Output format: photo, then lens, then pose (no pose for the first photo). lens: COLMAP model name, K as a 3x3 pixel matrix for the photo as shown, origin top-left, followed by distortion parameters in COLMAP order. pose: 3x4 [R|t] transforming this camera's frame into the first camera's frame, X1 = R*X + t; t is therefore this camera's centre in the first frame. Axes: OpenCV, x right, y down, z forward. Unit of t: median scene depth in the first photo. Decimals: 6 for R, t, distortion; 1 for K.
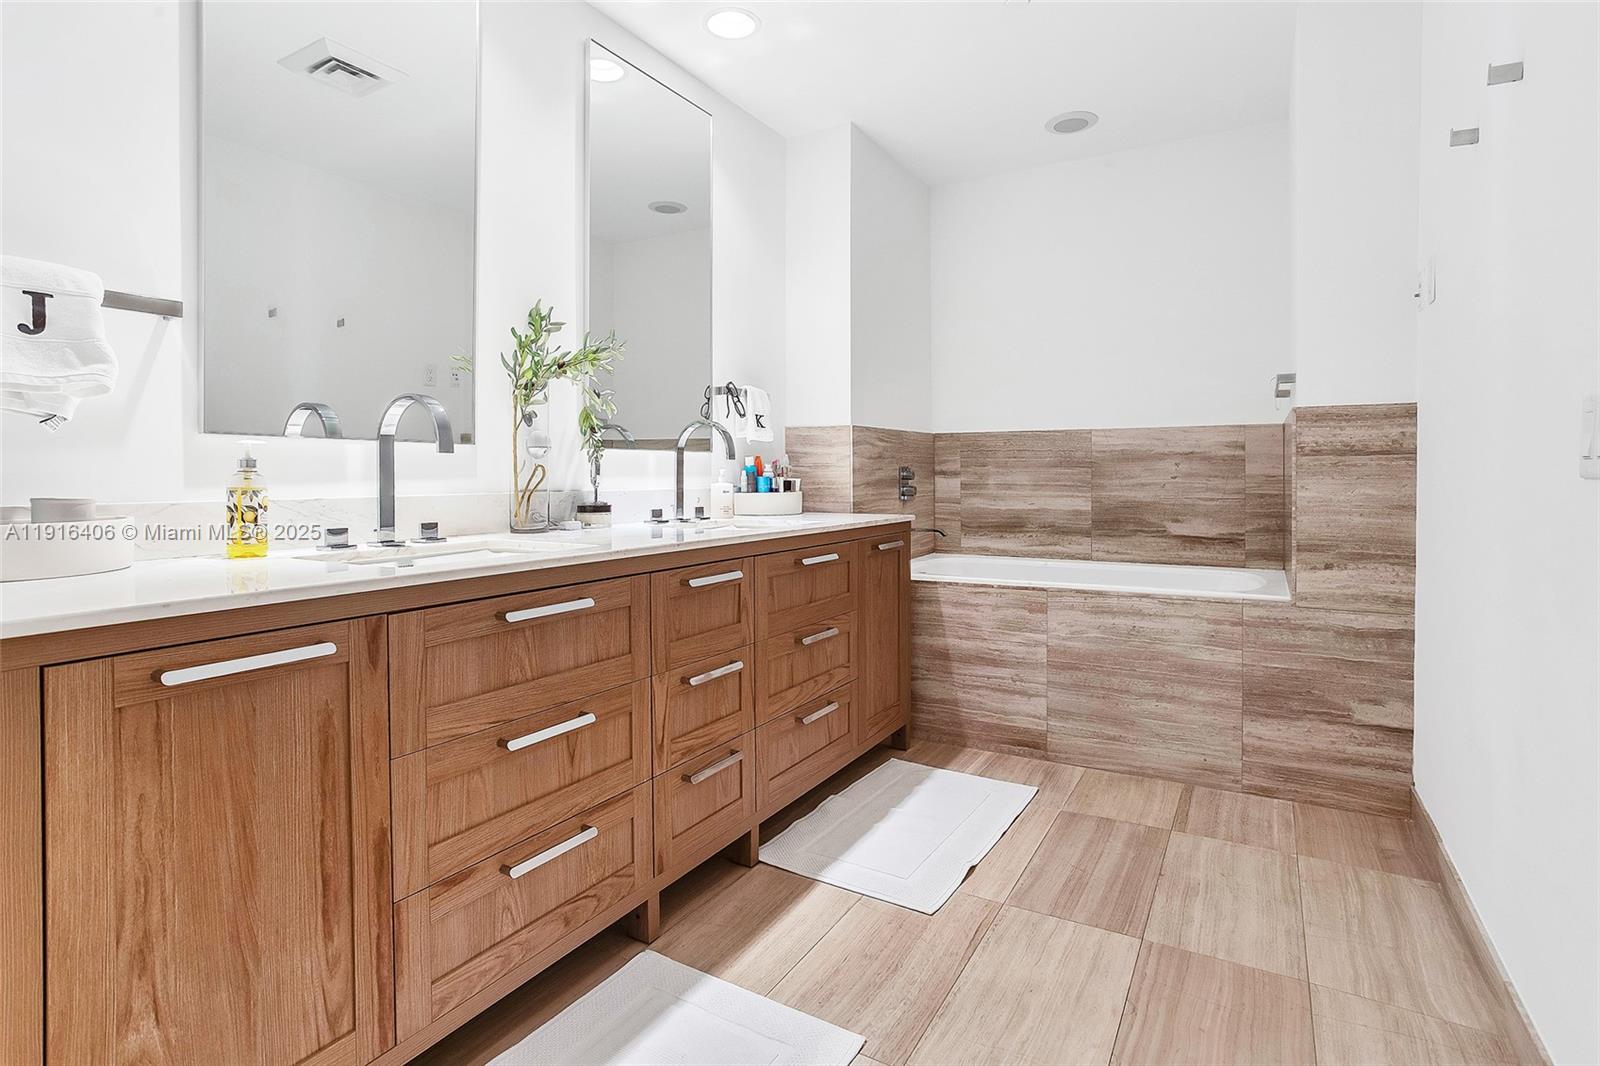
lens RADIAL K [[824.8, 0, 764.8], [0, 824.8, 496.0], [0, 0, 1]] dist [-0.047174, 0.022265]
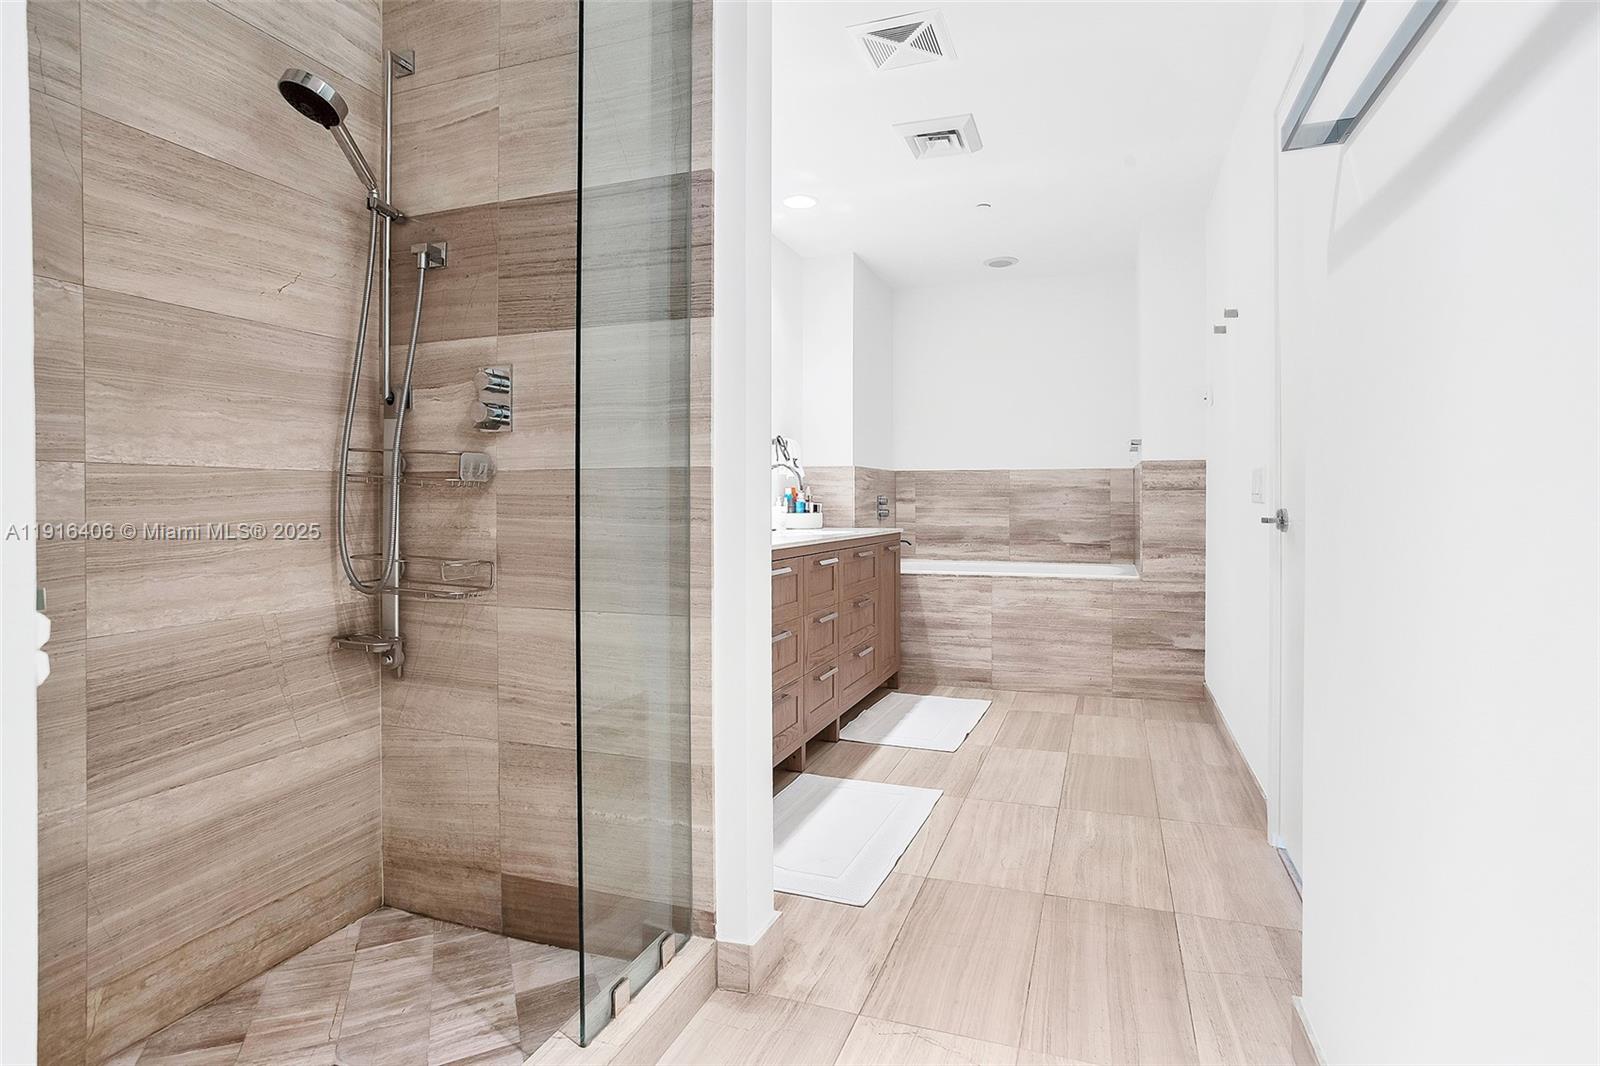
lens RADIAL K [[824.8, 0, 787.1], [0, 824.8, 519.9], [0, 0, 1]] dist [-0.047174, 0.022265]
pose [[0.984783, 0.000294, 0.173791, -0.325067], [0.000437, 0.999991, -0.004171, 0.016599], [-0.173791, 0.004184, 0.984774, -0.483010]]
